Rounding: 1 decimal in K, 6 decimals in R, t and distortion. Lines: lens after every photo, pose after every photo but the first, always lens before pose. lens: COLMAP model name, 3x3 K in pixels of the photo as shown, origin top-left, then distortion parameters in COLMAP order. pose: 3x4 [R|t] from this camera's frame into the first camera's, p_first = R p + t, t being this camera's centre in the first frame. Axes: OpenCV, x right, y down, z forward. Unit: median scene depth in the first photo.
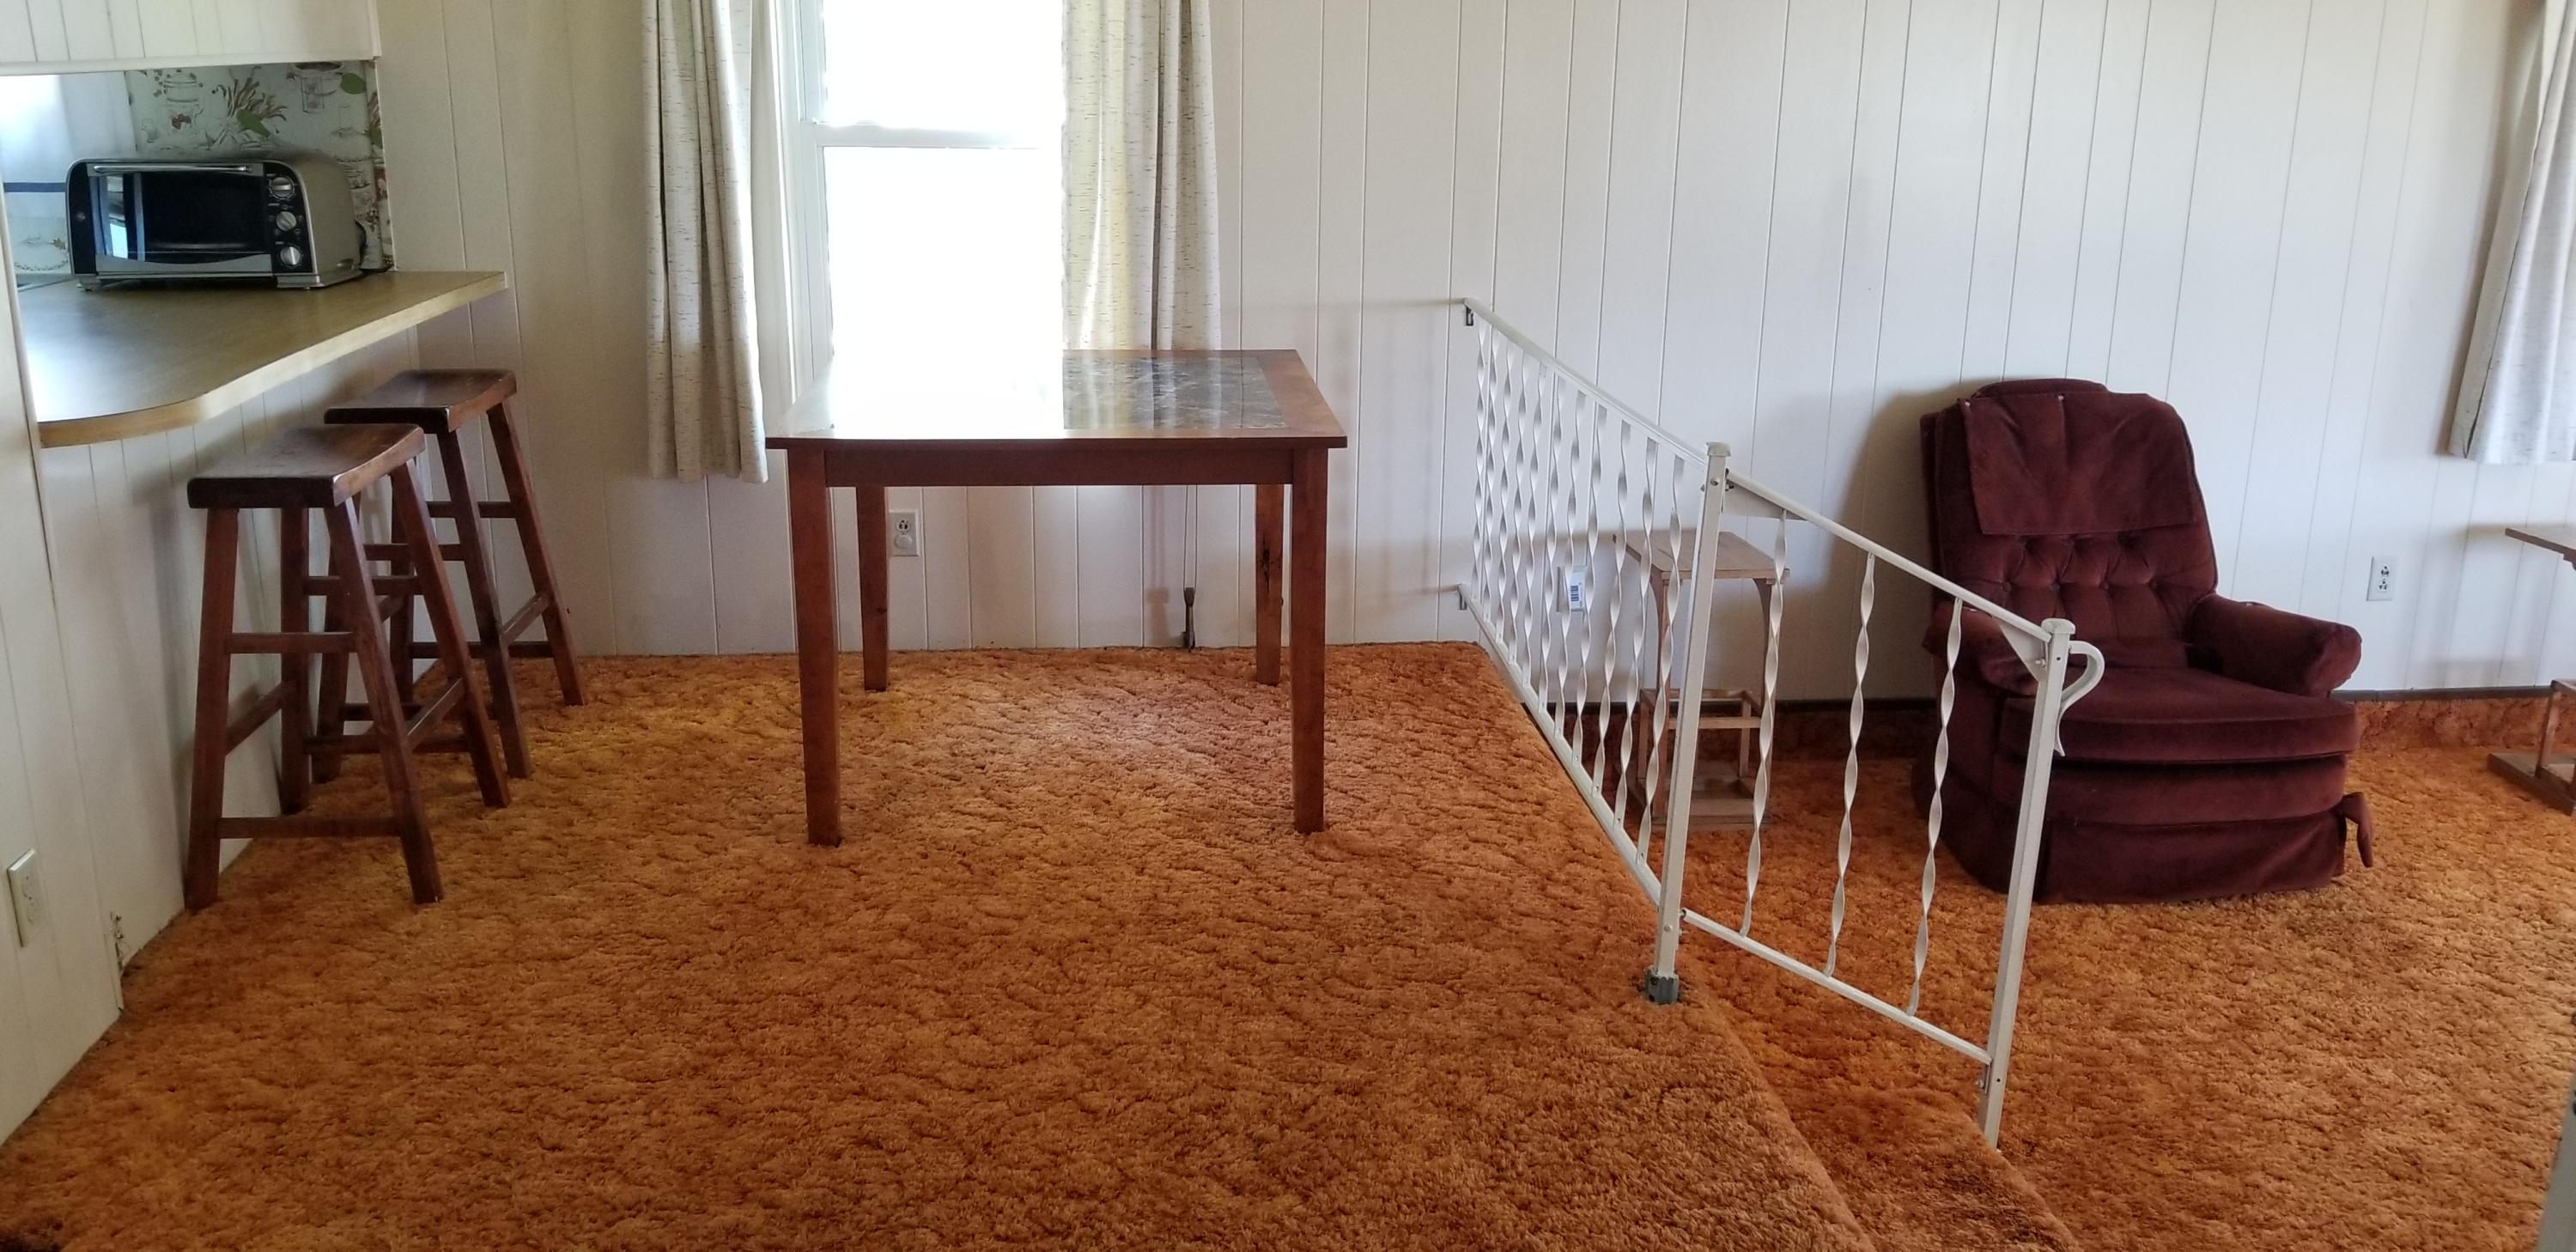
lens RADIAL K [[2024.3, 0, 1288.0], [0, 2024.3, 626.0], [0, 0, 1]] dist [-0.005957, -0.014518]
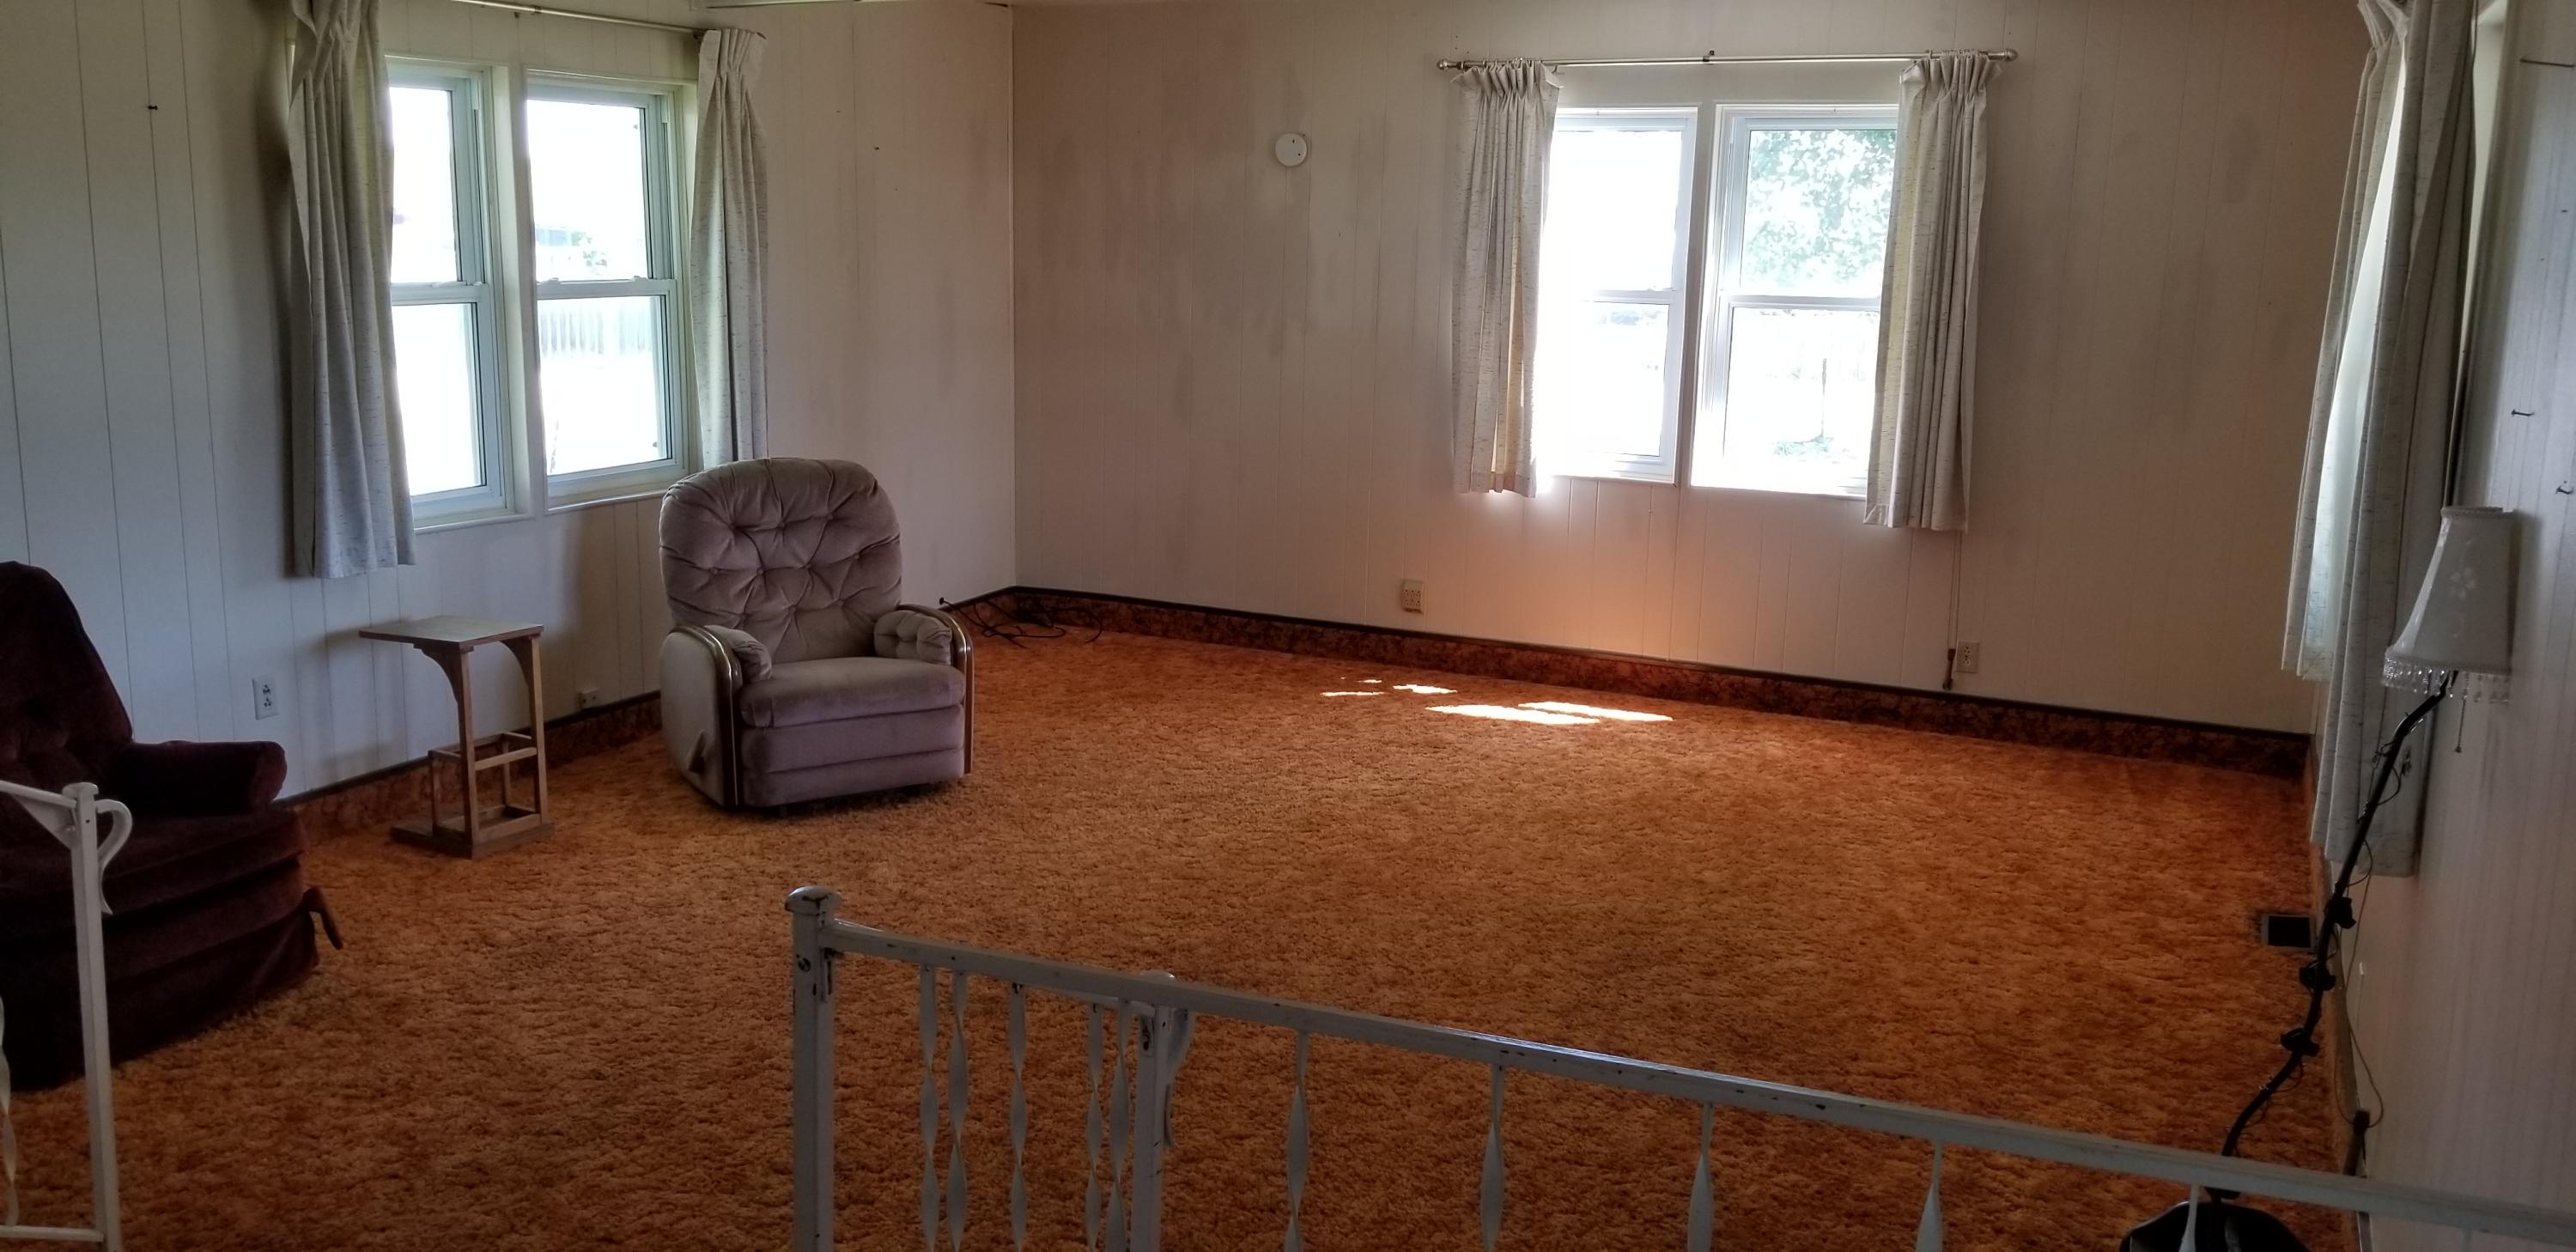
lens RADIAL K [[2024.3, 0, 1288.0], [0, 2024.3, 626.0], [0, 0, 1]] dist [-0.005957, -0.014518]
pose [[0.487065, -0.169971, 0.856666, -0.135549], [0.227951, 0.971621, 0.063175, -0.004286], [-0.843093, 0.164508, 0.511988, -0.034904]]
